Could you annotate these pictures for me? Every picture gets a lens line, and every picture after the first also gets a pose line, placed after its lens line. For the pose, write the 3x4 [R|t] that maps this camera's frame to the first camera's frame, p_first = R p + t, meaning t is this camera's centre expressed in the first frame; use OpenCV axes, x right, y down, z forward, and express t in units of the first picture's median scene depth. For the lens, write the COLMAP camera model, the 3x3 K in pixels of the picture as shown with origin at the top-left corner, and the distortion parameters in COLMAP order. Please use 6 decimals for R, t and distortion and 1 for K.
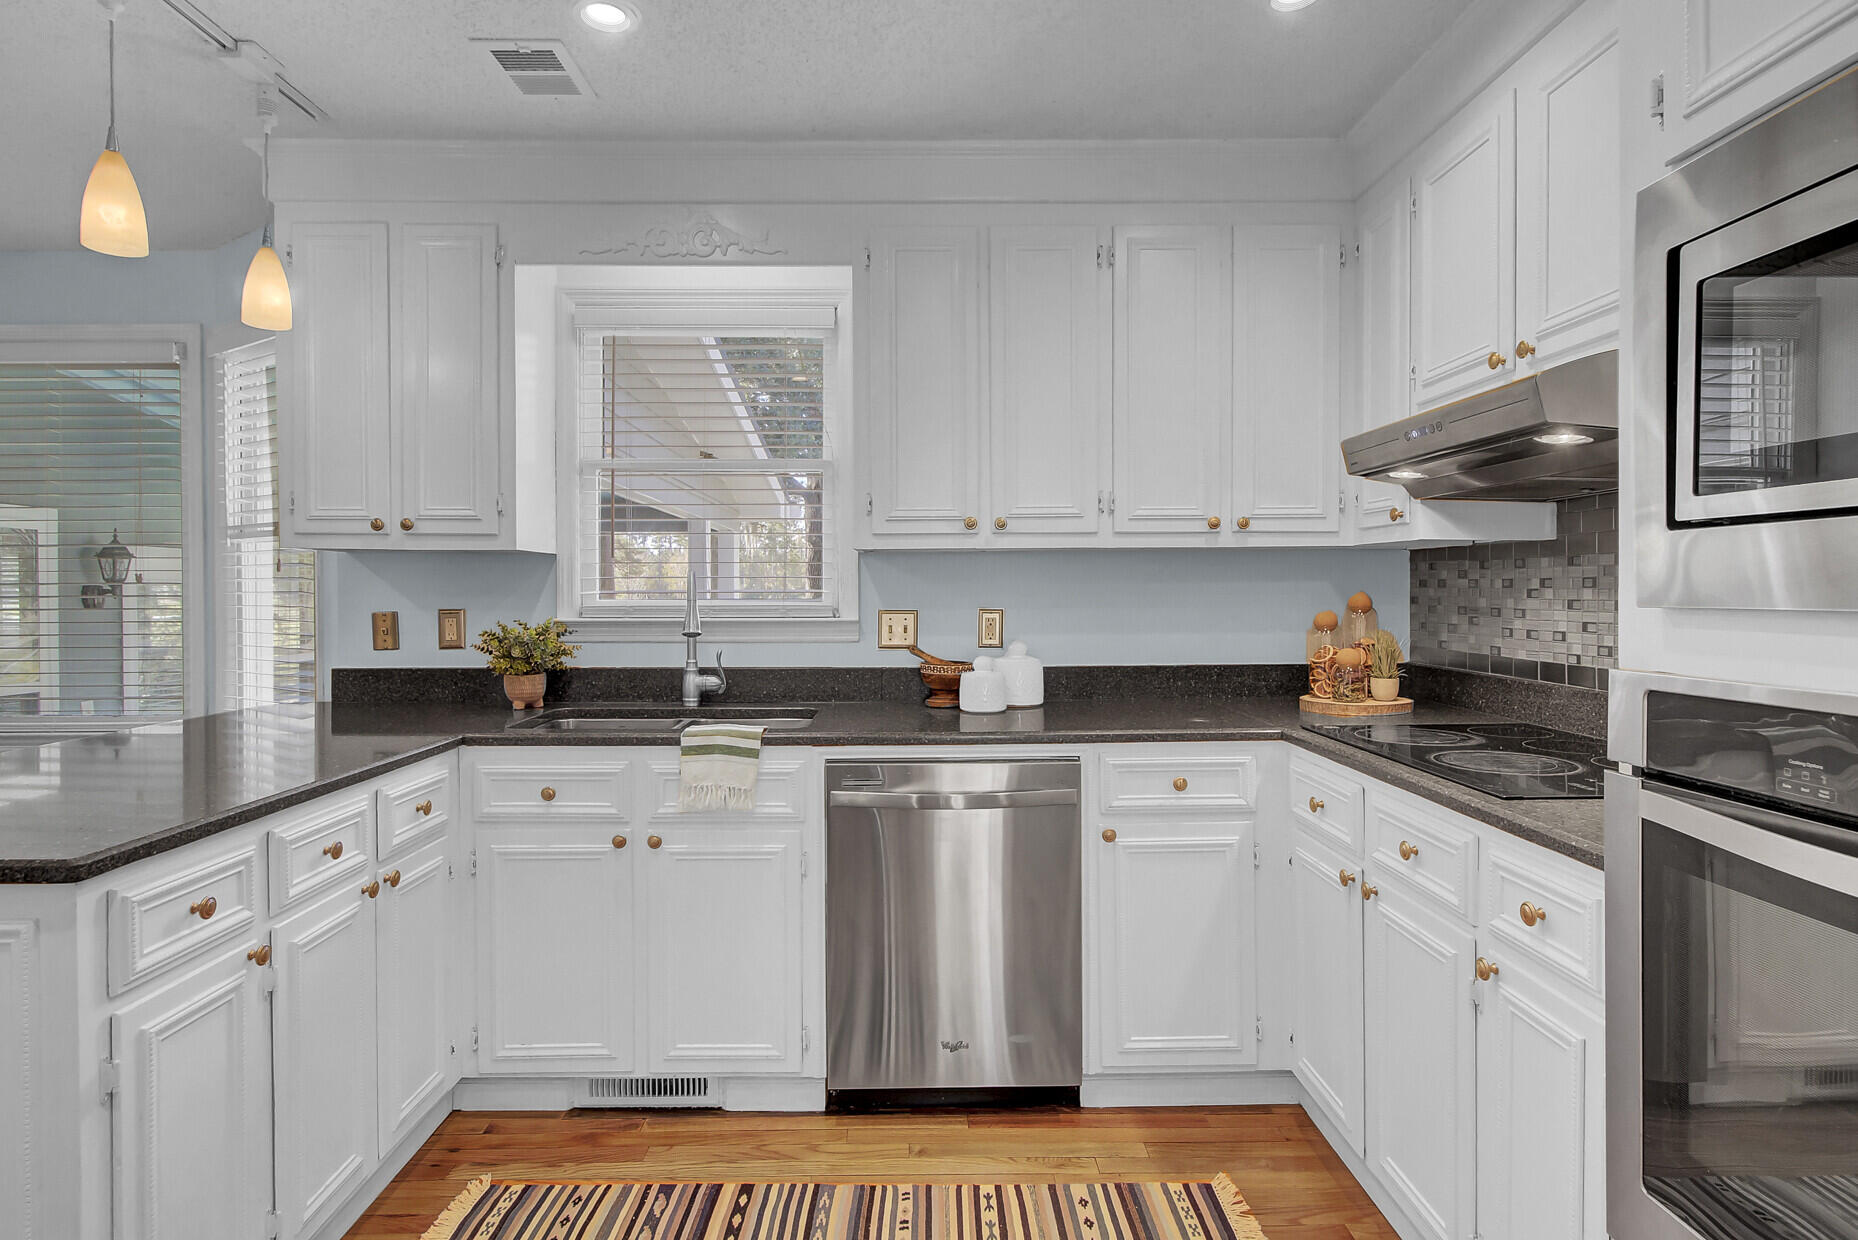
lens RADIAL K [[962.3, 0, 925.1], [0, 962.3, 611.7], [0, 0, 1]] dist [-0.000066, -0.000349]
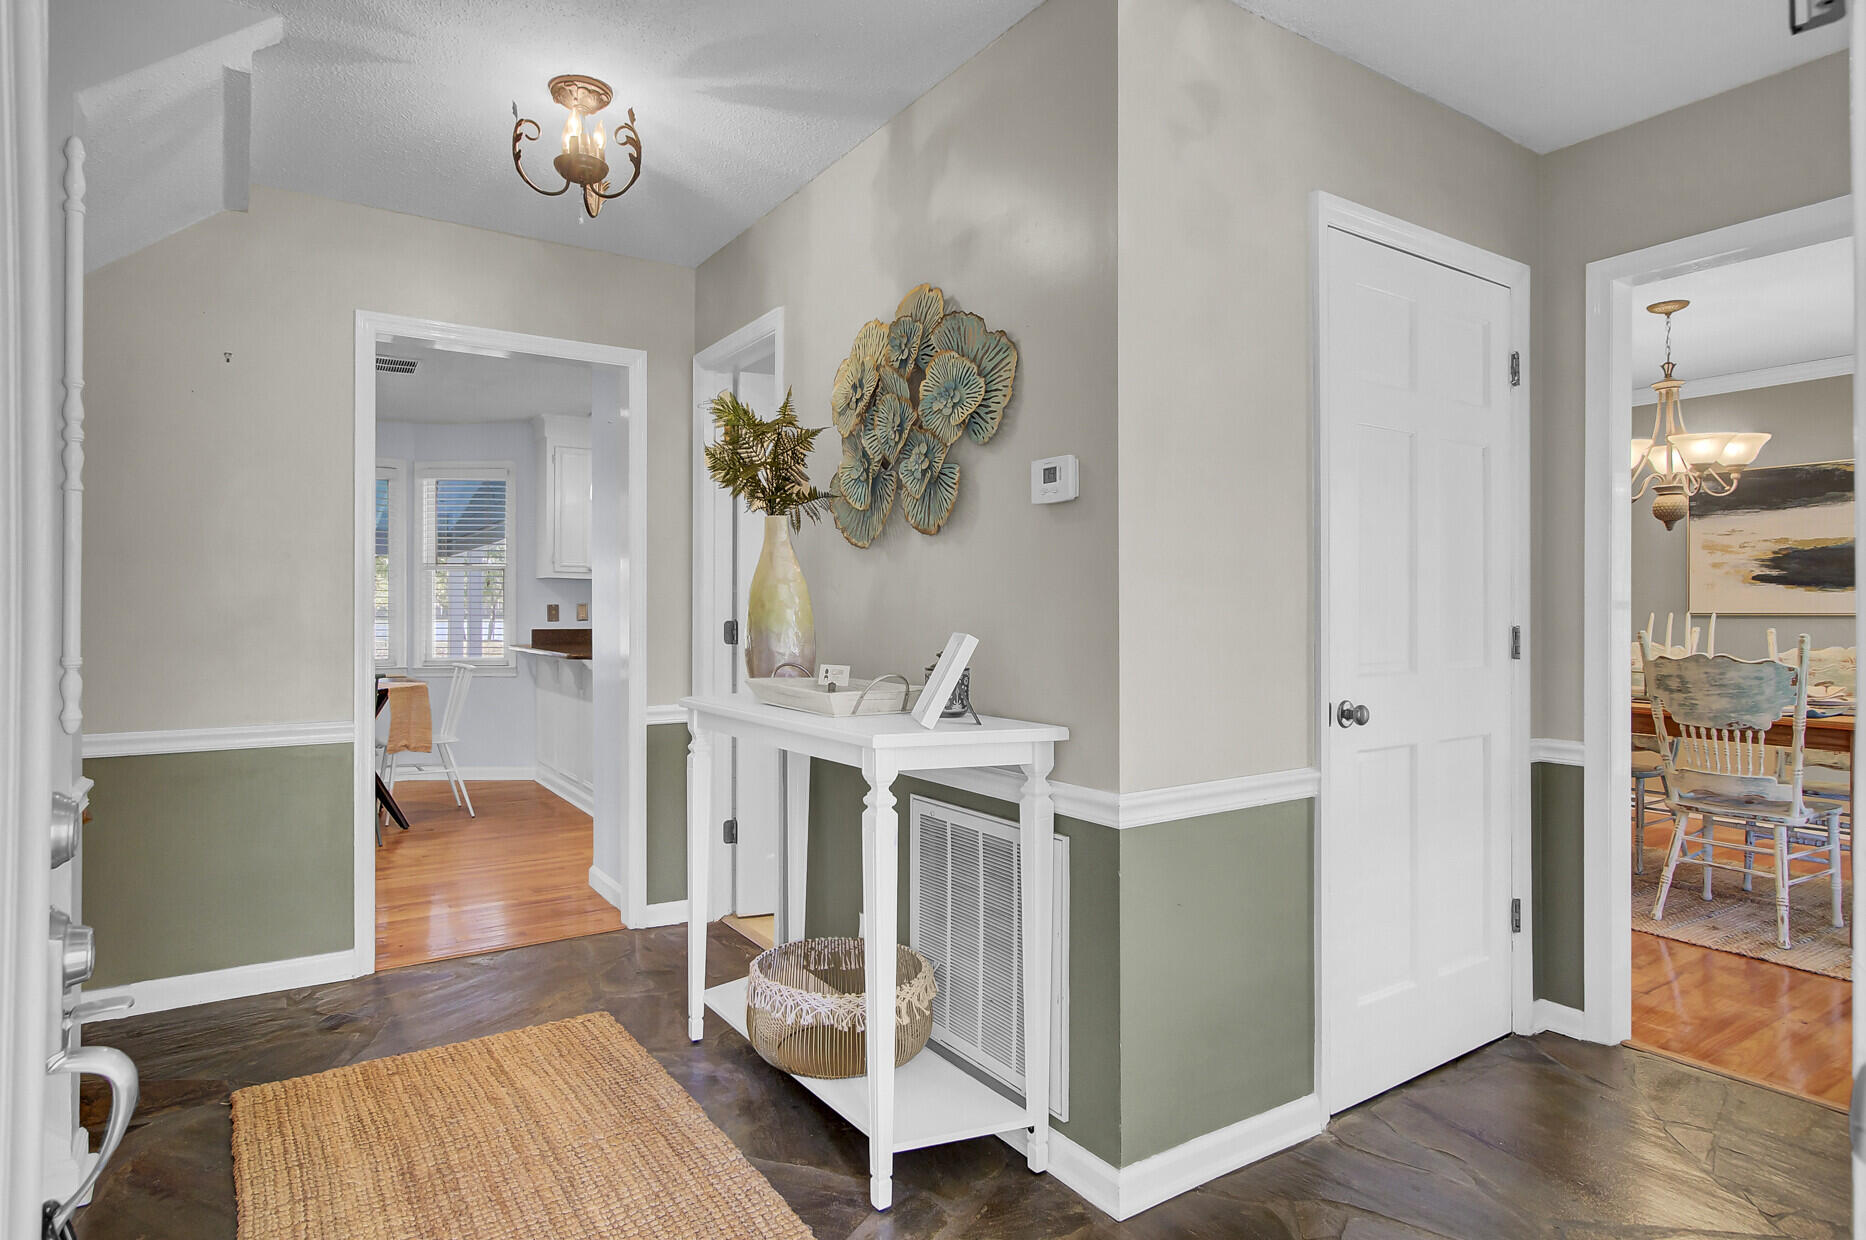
lens RADIAL K [[1033.4, 0, 933.0], [0, 1033.4, 620.0], [0, 0, 1]] dist [0.000412, 0.000075]
pose [[0.839216, 0.000779, 0.543798, -1.200258], [0.008524, 0.999857, -0.014587, 0.084289], [-0.543732, 0.016877, 0.839089, -1.629986]]
